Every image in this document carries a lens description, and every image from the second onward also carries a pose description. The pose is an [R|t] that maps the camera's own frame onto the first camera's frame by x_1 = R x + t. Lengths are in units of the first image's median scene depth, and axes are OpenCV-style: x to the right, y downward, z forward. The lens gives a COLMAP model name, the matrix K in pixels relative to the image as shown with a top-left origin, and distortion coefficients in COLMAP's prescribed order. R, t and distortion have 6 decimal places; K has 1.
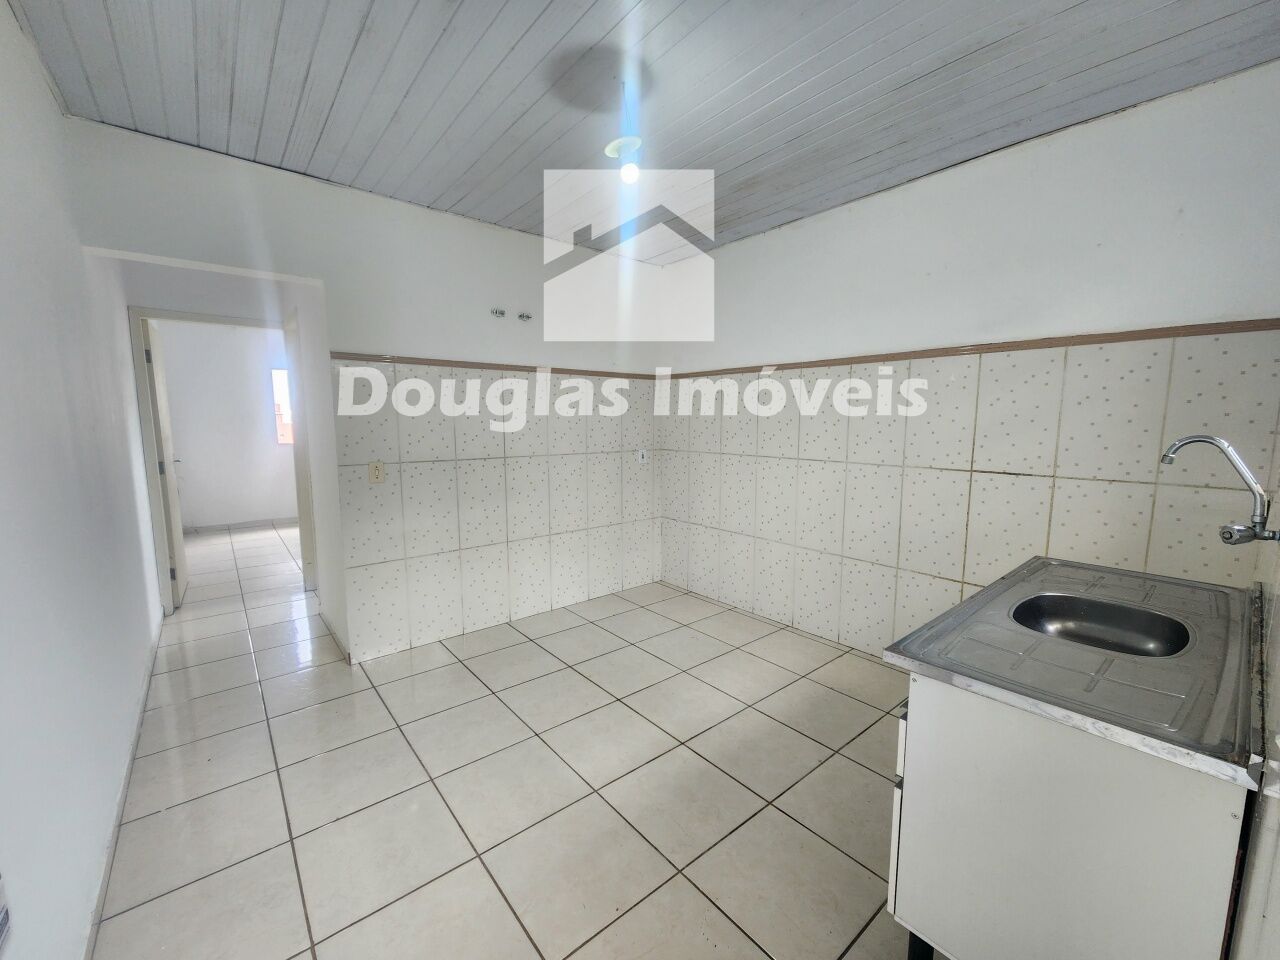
lens RADIAL K [[518.4, 0, 640.0], [0, 518.4, 480.0], [0, 0, 1]] dist [0.000351, 0.000032]
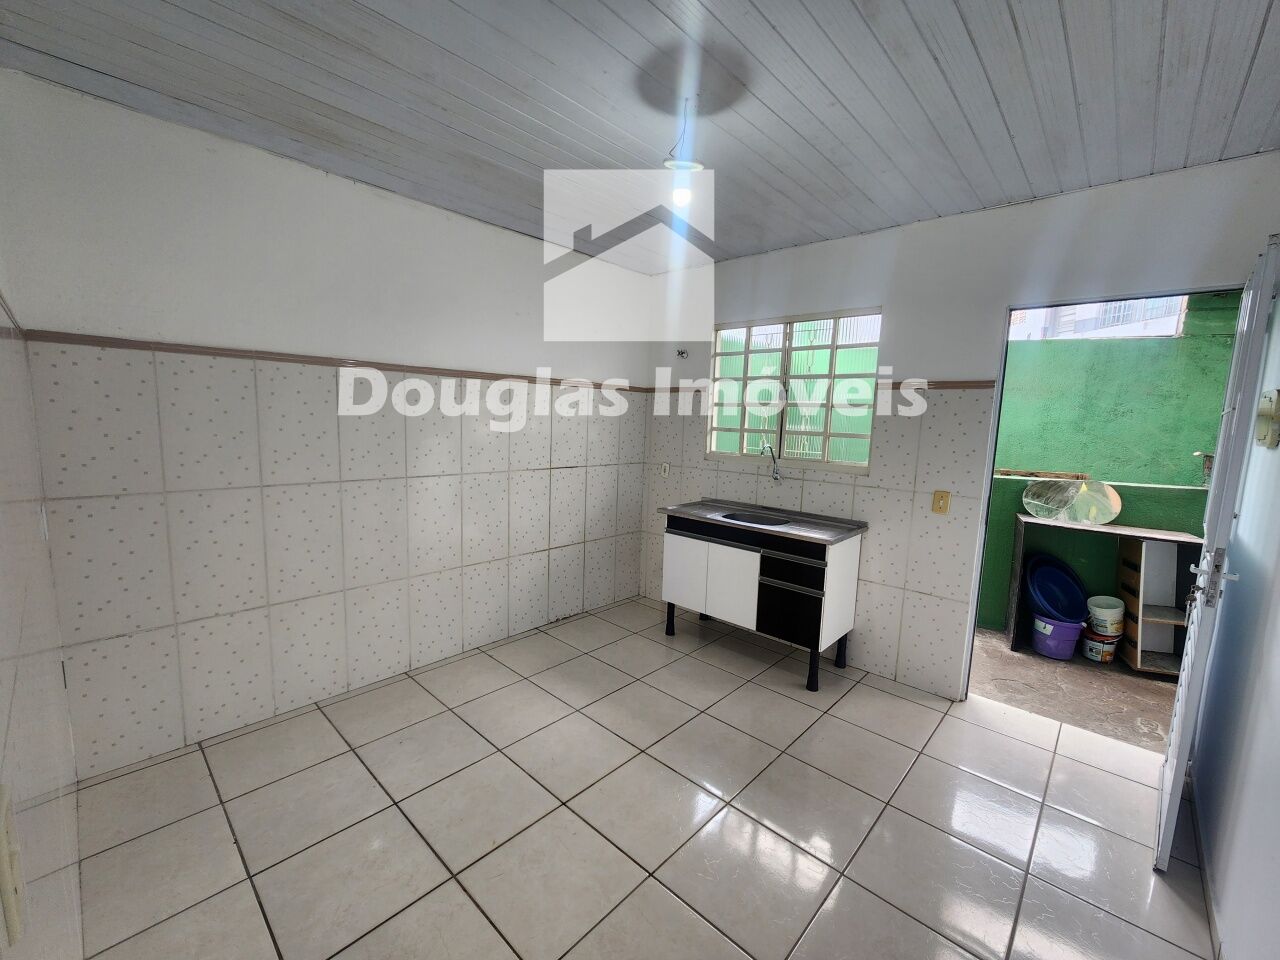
lens RADIAL K [[518.4, 0, 640.0], [0, 518.4, 480.0], [0, 0, 1]] dist [0.000351, 0.000032]
pose [[-0.129963, -0.126559, 0.983409, -0.645364], [0.082335, 0.987017, 0.137905, -0.135023], [-0.988094, 0.098891, -0.117856, 0.782673]]
